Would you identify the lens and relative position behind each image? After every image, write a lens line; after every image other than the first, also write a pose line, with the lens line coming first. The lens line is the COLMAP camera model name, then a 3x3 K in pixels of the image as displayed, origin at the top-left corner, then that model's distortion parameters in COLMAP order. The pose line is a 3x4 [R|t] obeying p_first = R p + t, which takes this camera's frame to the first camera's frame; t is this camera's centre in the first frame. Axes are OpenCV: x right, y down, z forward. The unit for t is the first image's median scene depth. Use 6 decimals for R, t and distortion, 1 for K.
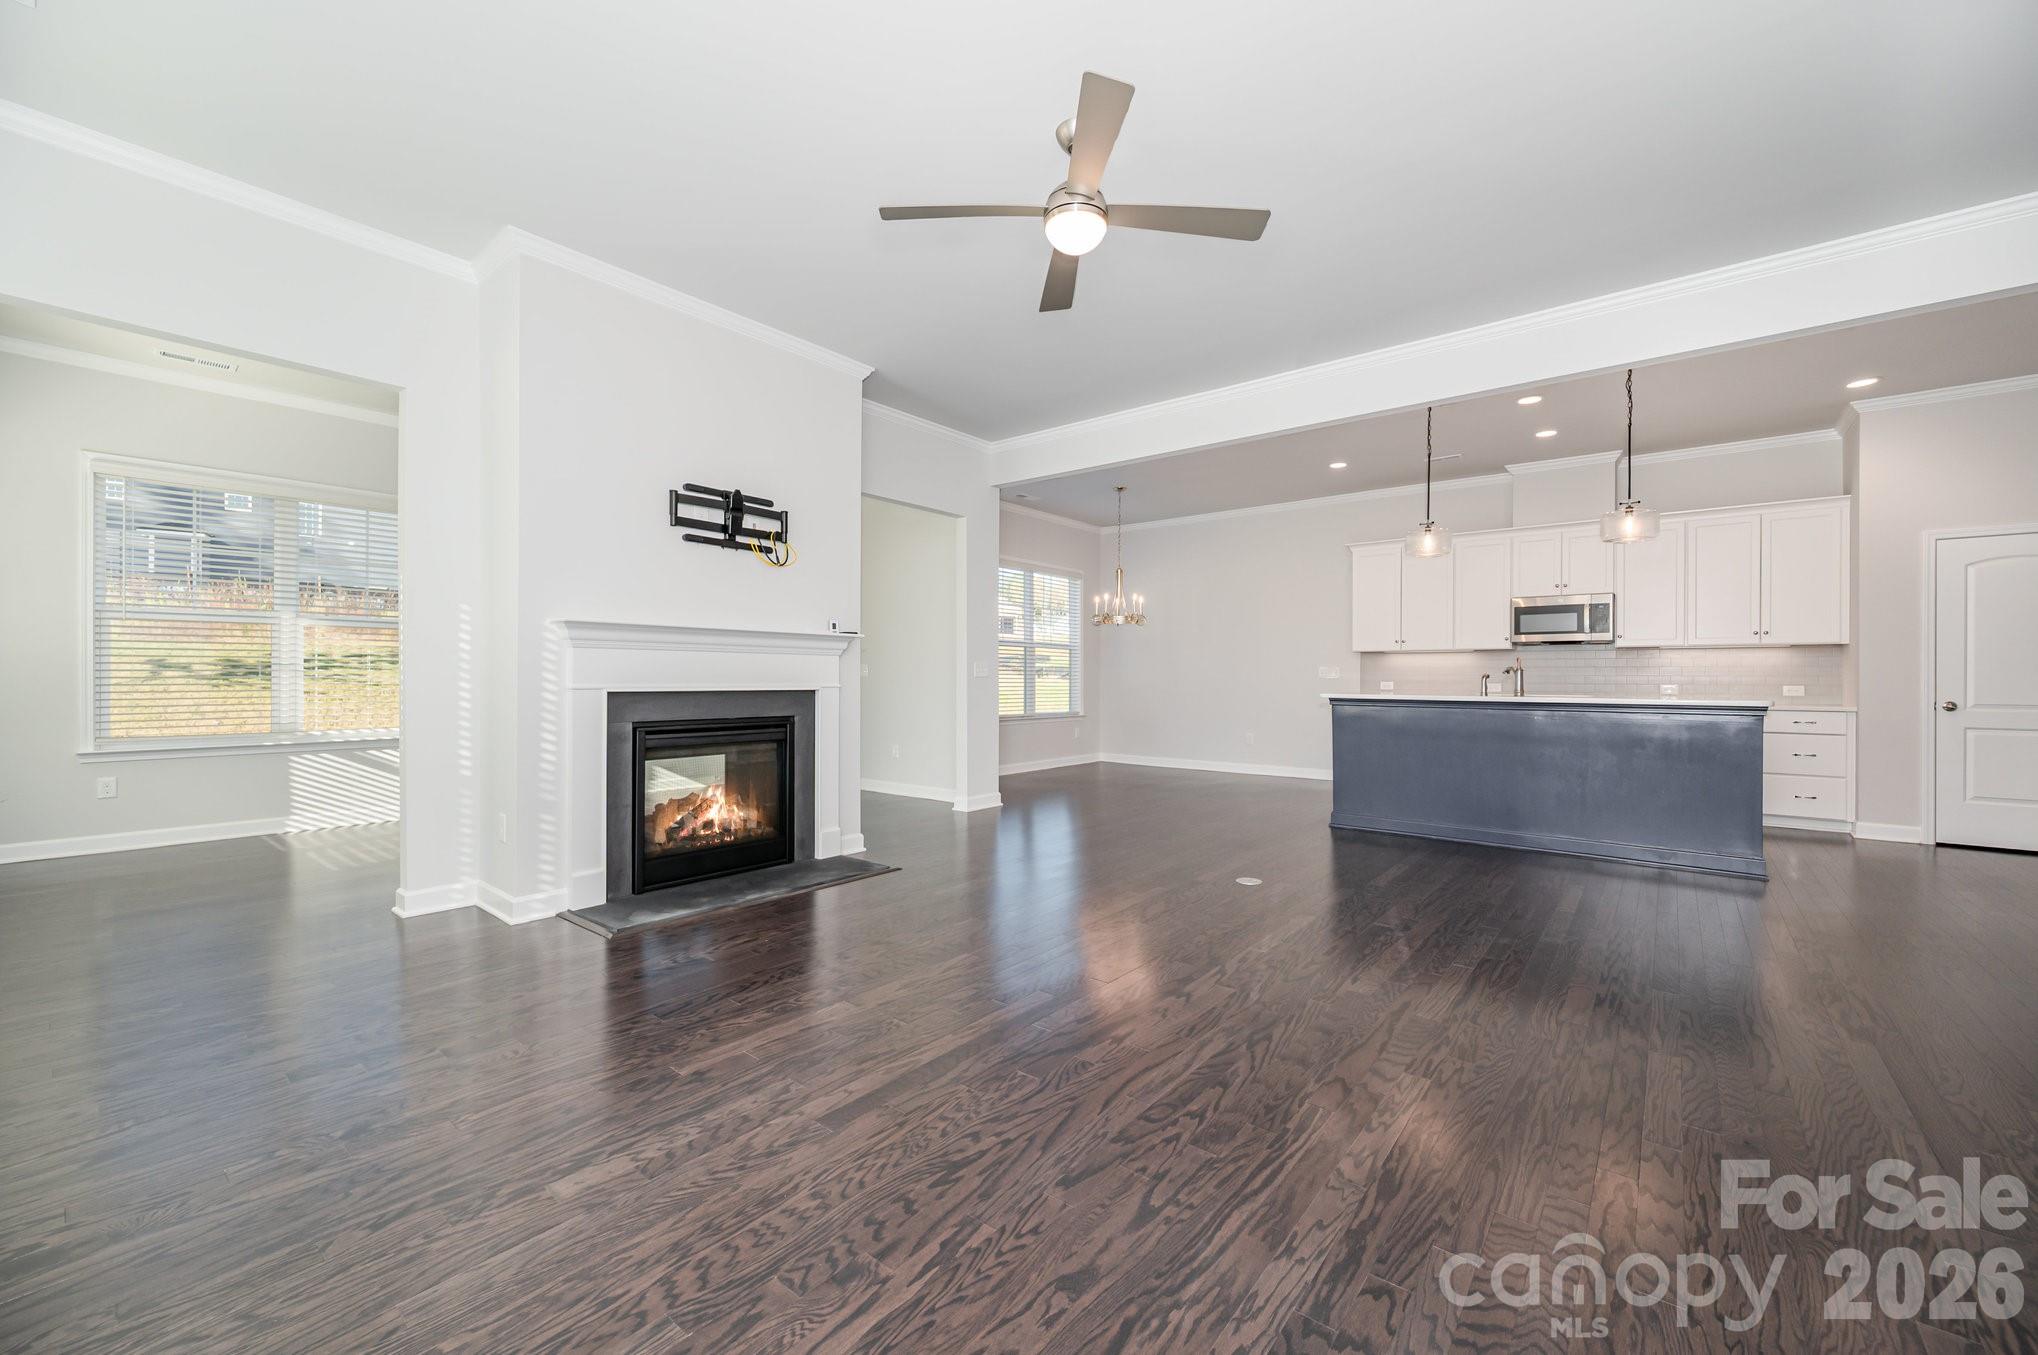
lens RADIAL K [[800.2, 0, 1021.1], [0, 800.2, 674.3], [0, 0, 1]] dist [0.002178, 0.000128]
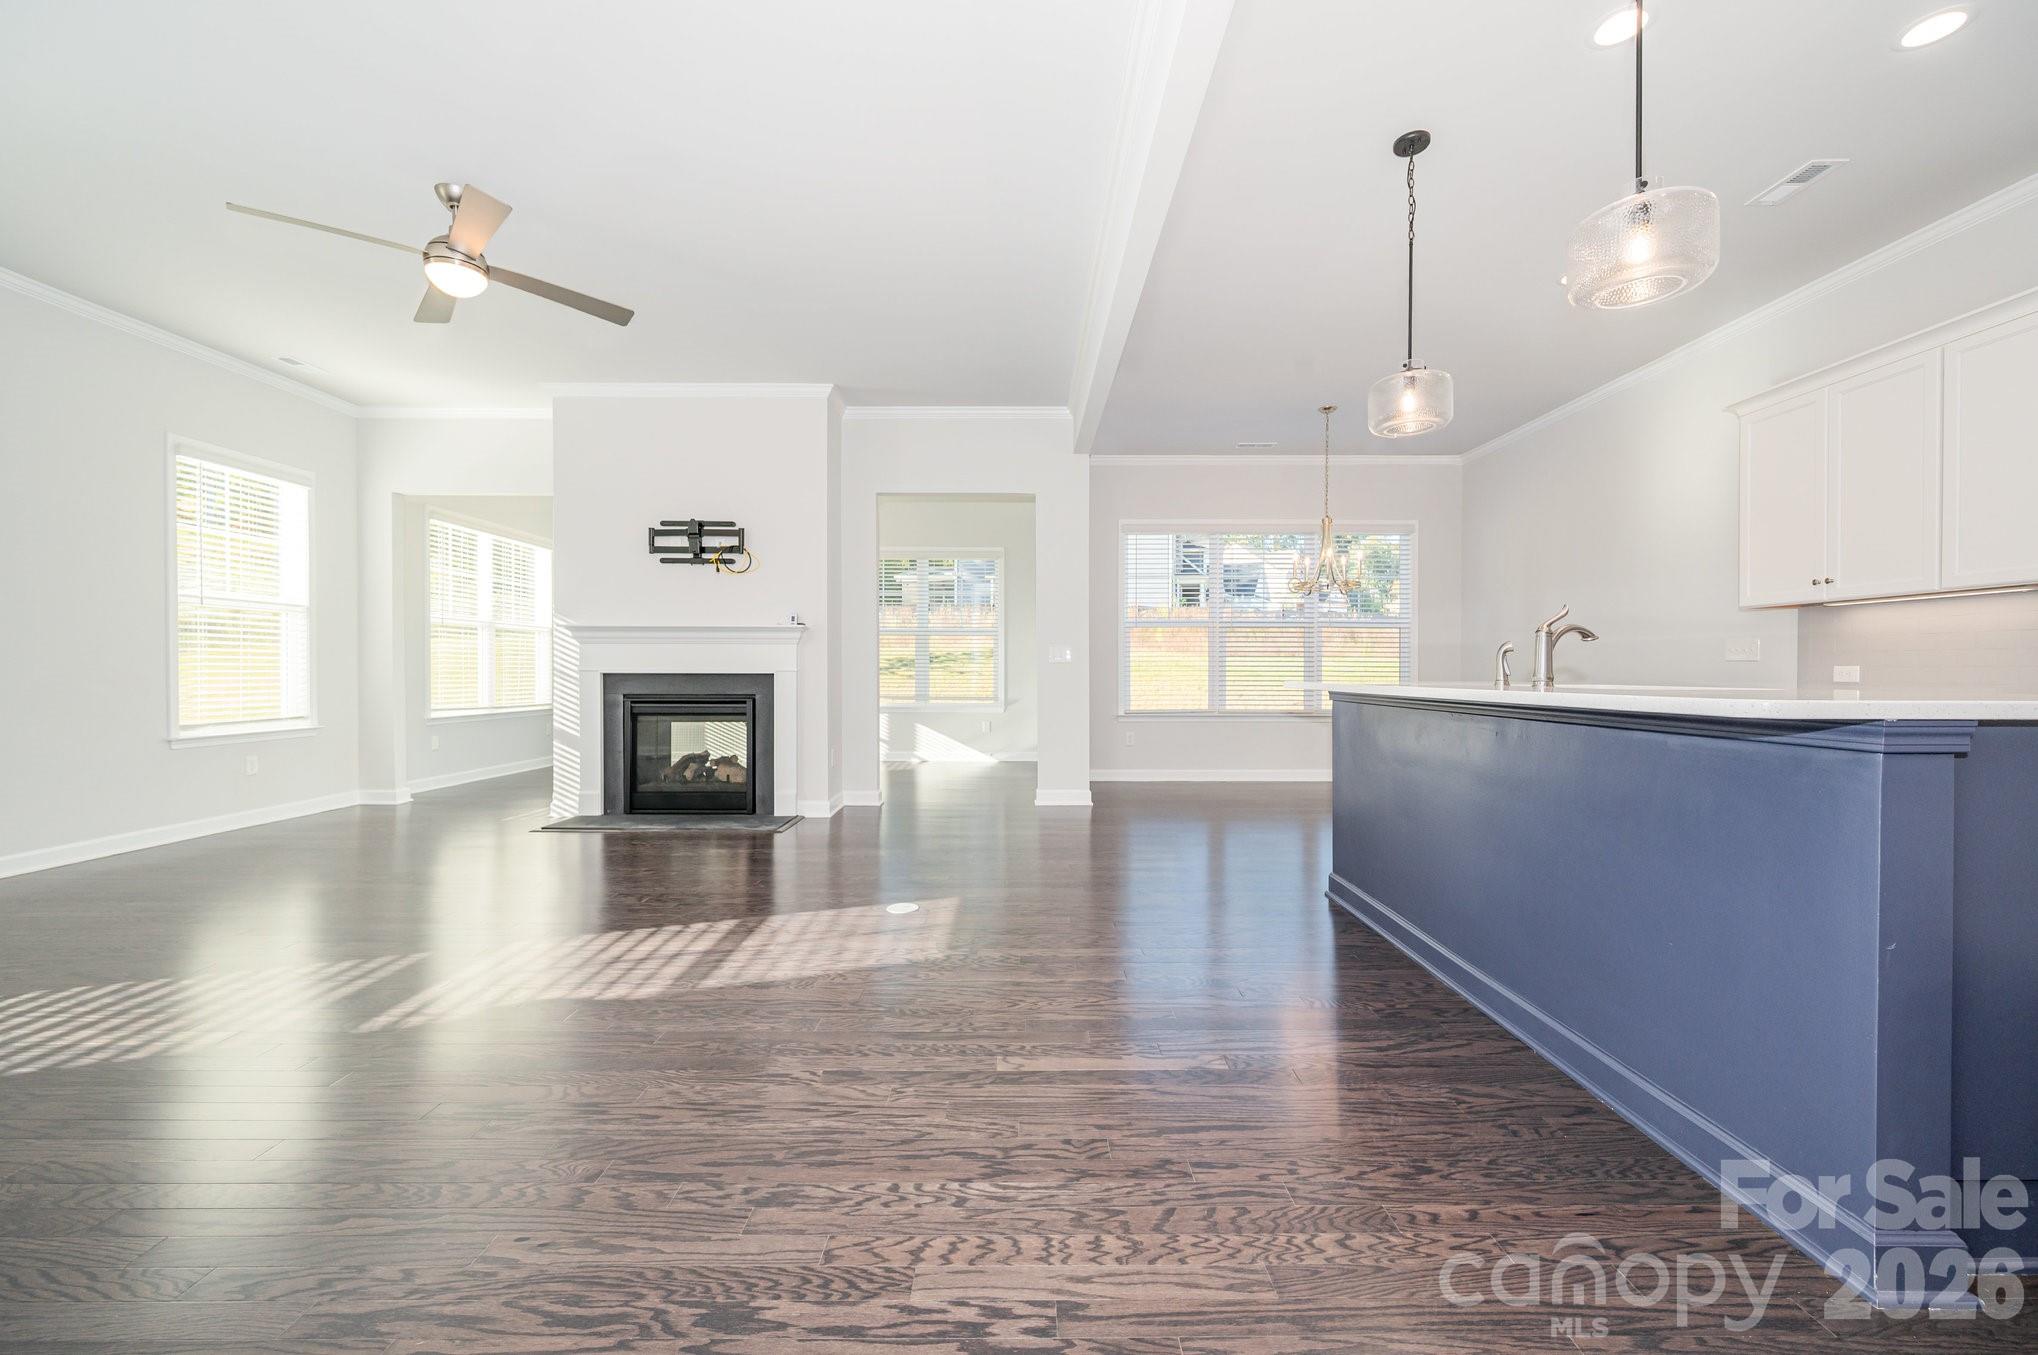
lens RADIAL K [[800.2, 0, 1021.1], [0, 800.2, 674.3], [0, 0, 1]] dist [0.002178, 0.000128]
pose [[0.624143, -0.000611, -0.781310, 0.987310], [0.003540, 0.999992, 0.002045, 0.021701], [0.781302, -0.004042, 0.624139, 0.596161]]
